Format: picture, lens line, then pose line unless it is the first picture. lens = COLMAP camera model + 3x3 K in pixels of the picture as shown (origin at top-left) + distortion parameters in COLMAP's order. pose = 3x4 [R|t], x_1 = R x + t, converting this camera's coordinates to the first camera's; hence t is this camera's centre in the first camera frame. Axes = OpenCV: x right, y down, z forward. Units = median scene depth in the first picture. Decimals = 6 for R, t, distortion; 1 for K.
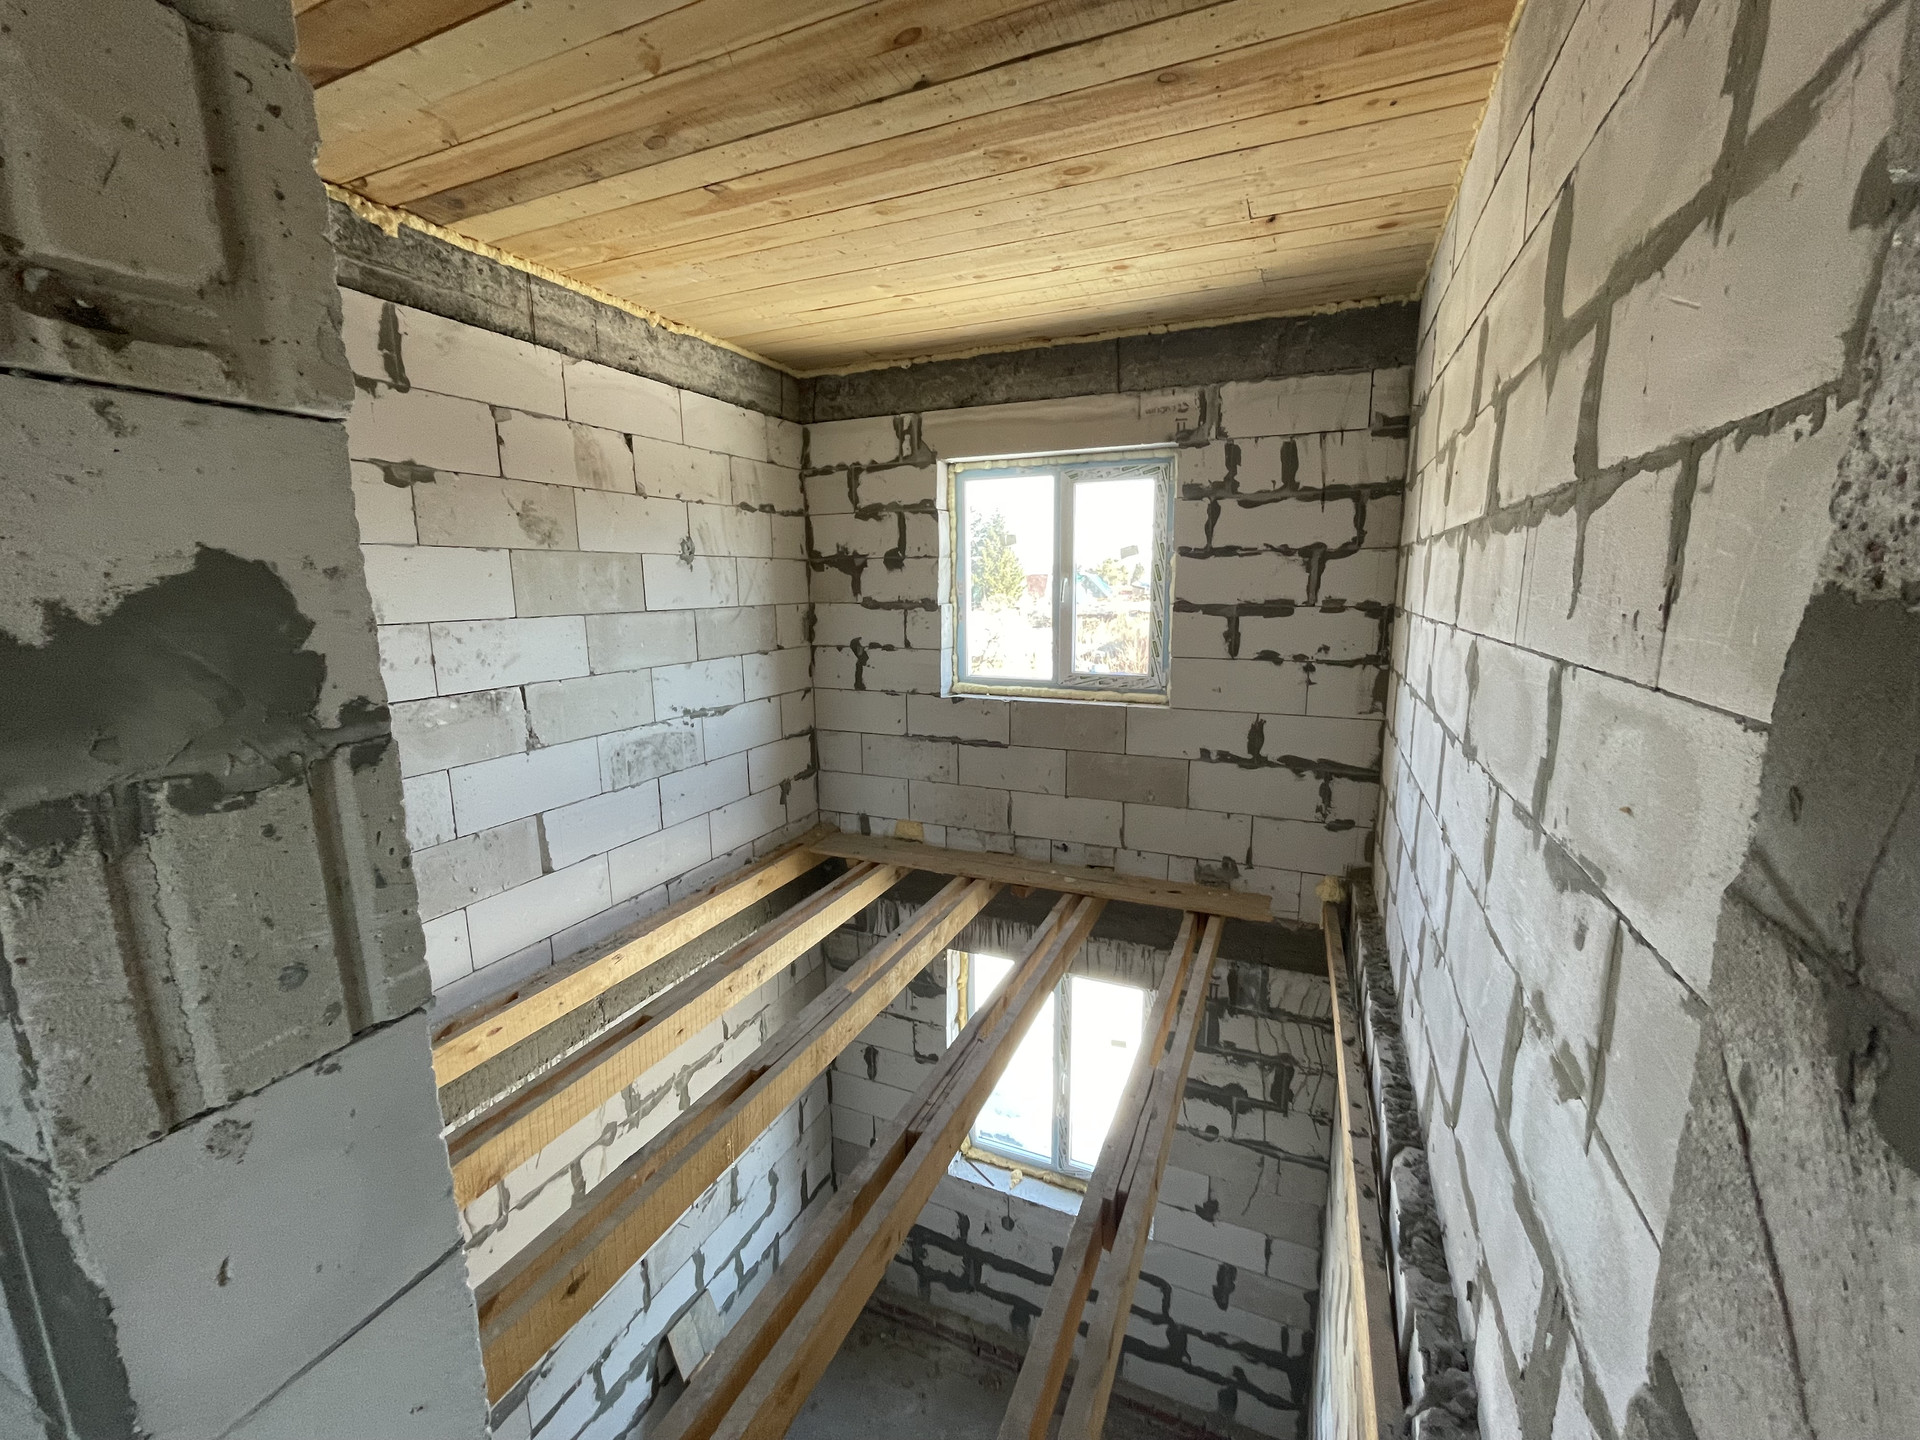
lens RADIAL K [[777.0, 0, 964.3], [0, 777.0, 709.4], [0, 0, 1]] dist [-0.004216, 0.000267]
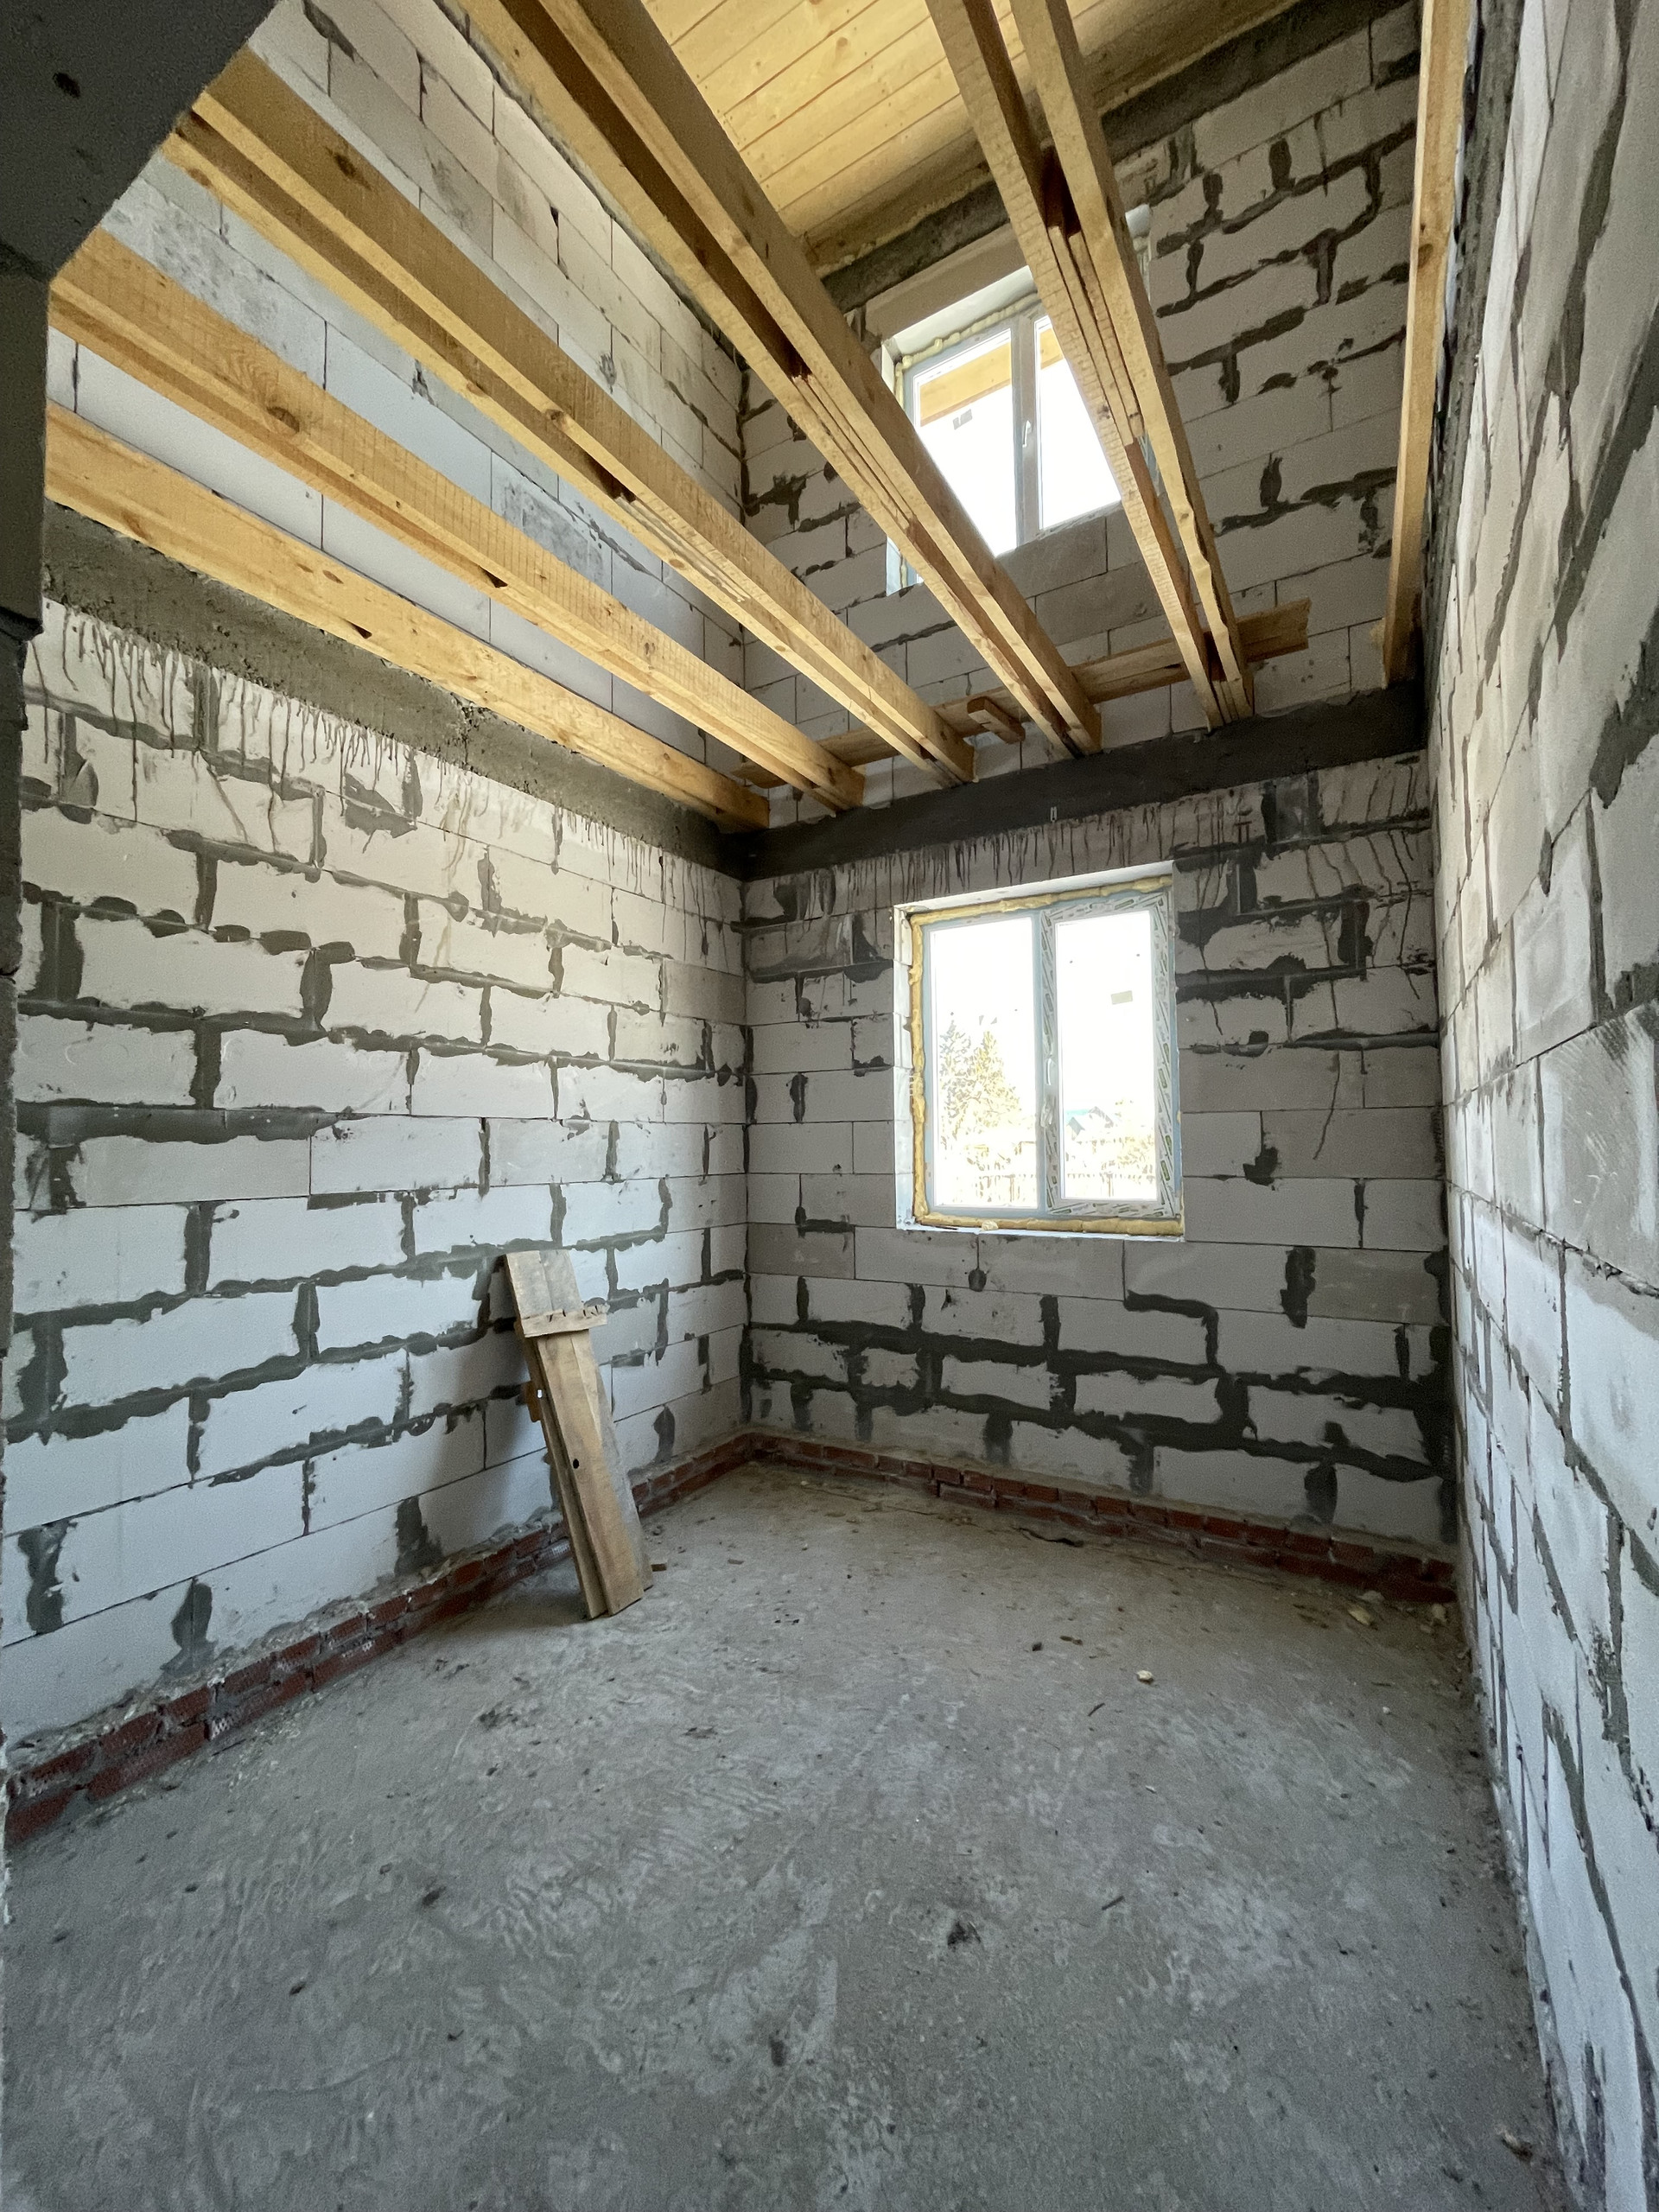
lens RADIAL K [[895.2, 0, 834.5], [0, 895.2, 1107.9], [0, 0, 1]] dist [-0.004216, 0.000267]
pose [[0.990975, -0.008547, -0.133772, 0.041977], [-0.019984, 0.977392, -0.210488, 0.769689], [0.132547, 0.211262, 0.968401, 0.162613]]
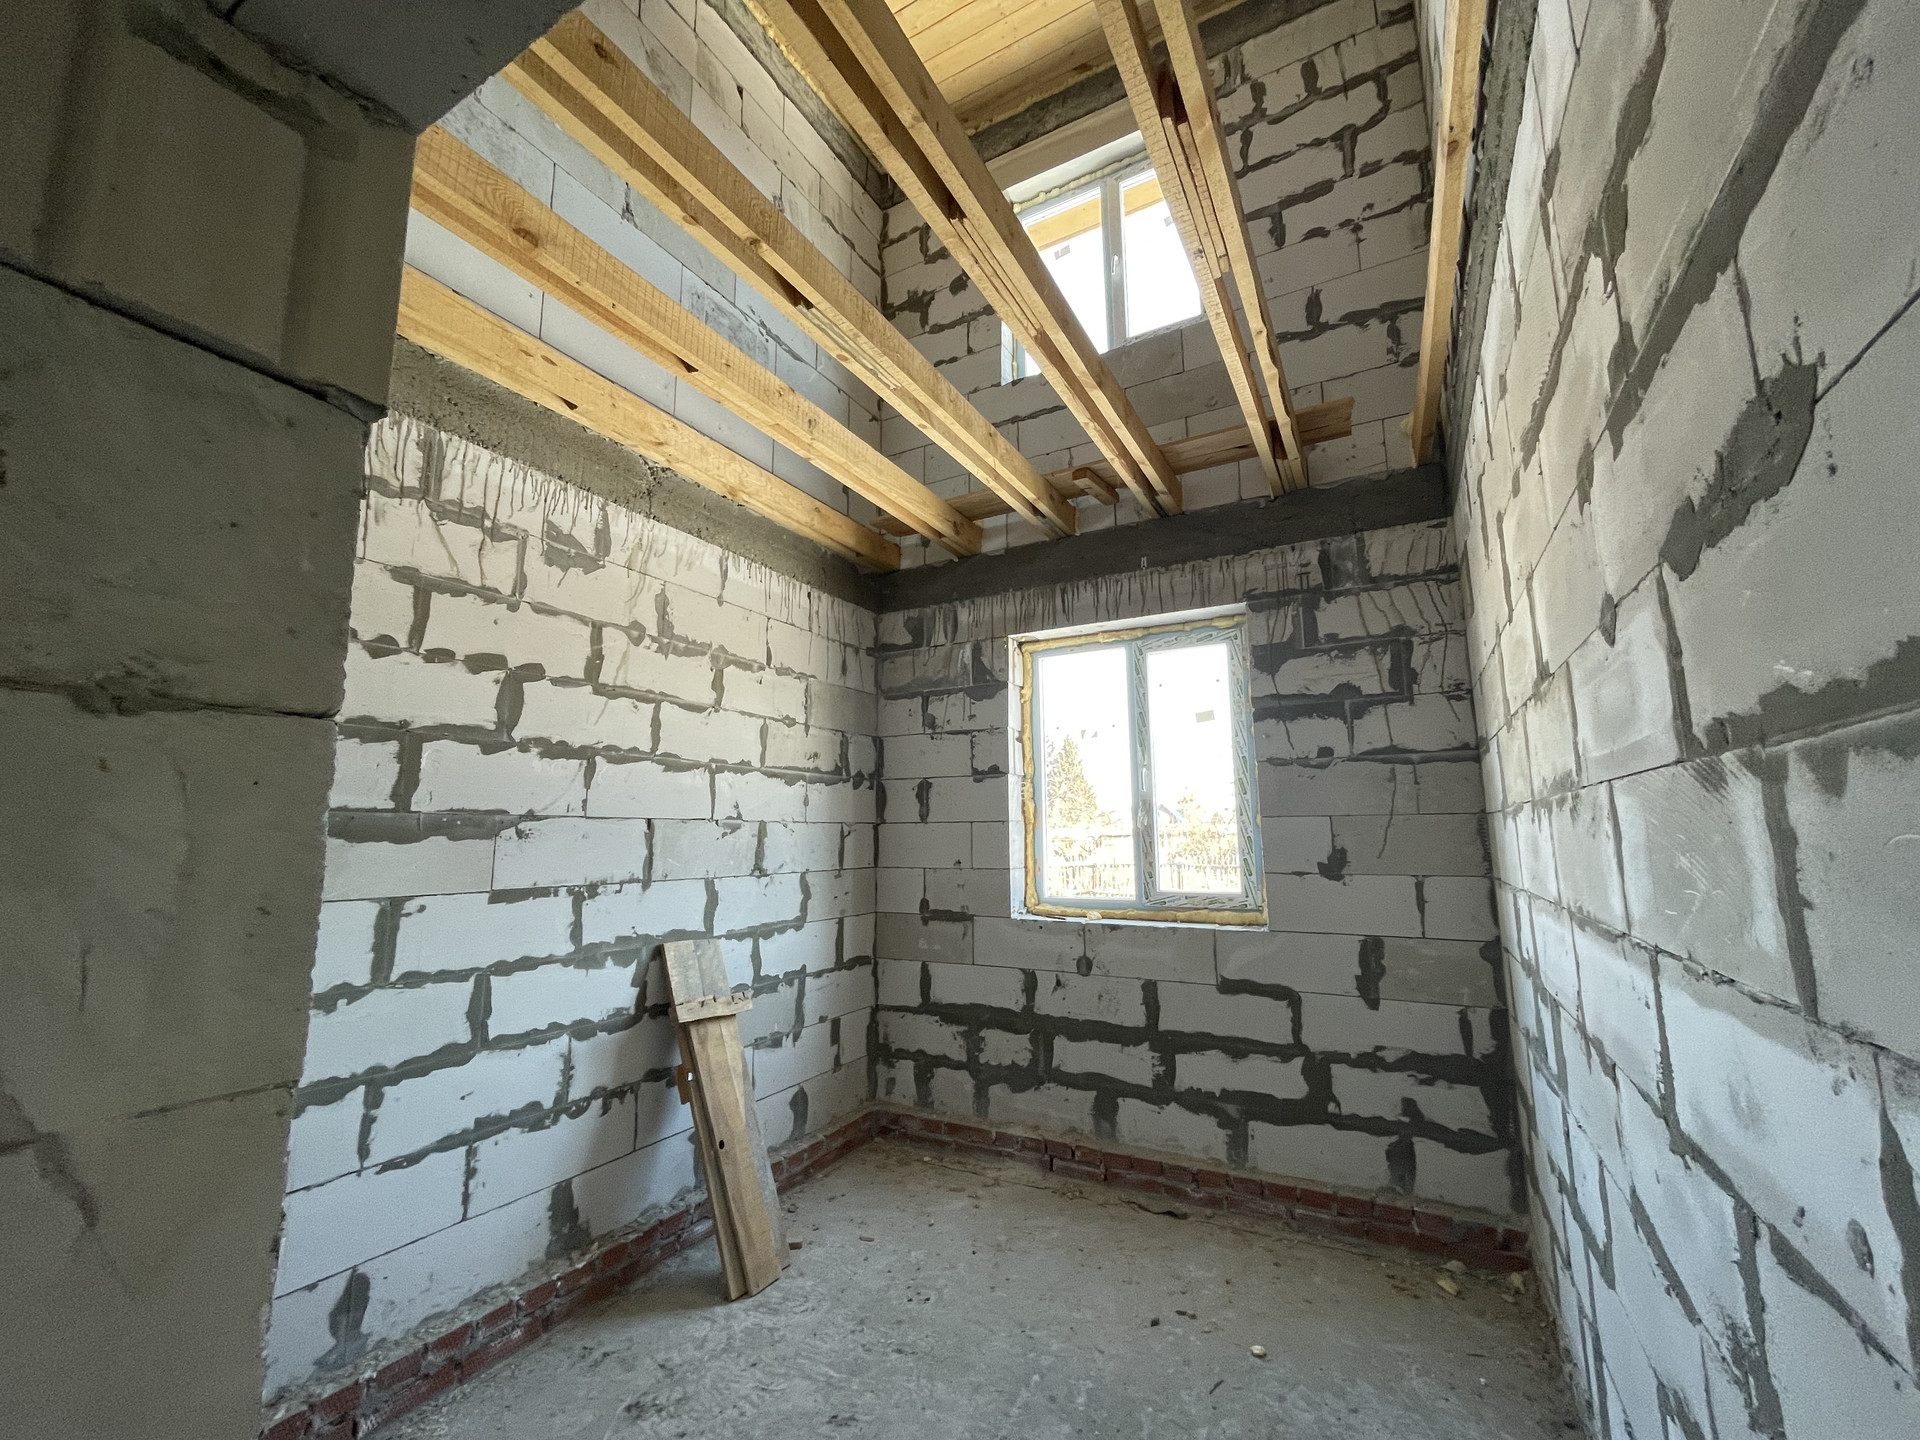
lens RADIAL K [[777.0, 0, 963.6], [0, 777.0, 716.3], [0, 0, 1]] dist [-0.004216, 0.000267]
pose [[0.995255, -0.014147, -0.096271, 0.014007], [-0.017469, 0.947323, -0.319804, 0.762319], [0.095724, 0.319968, 0.942580, 0.162612]]
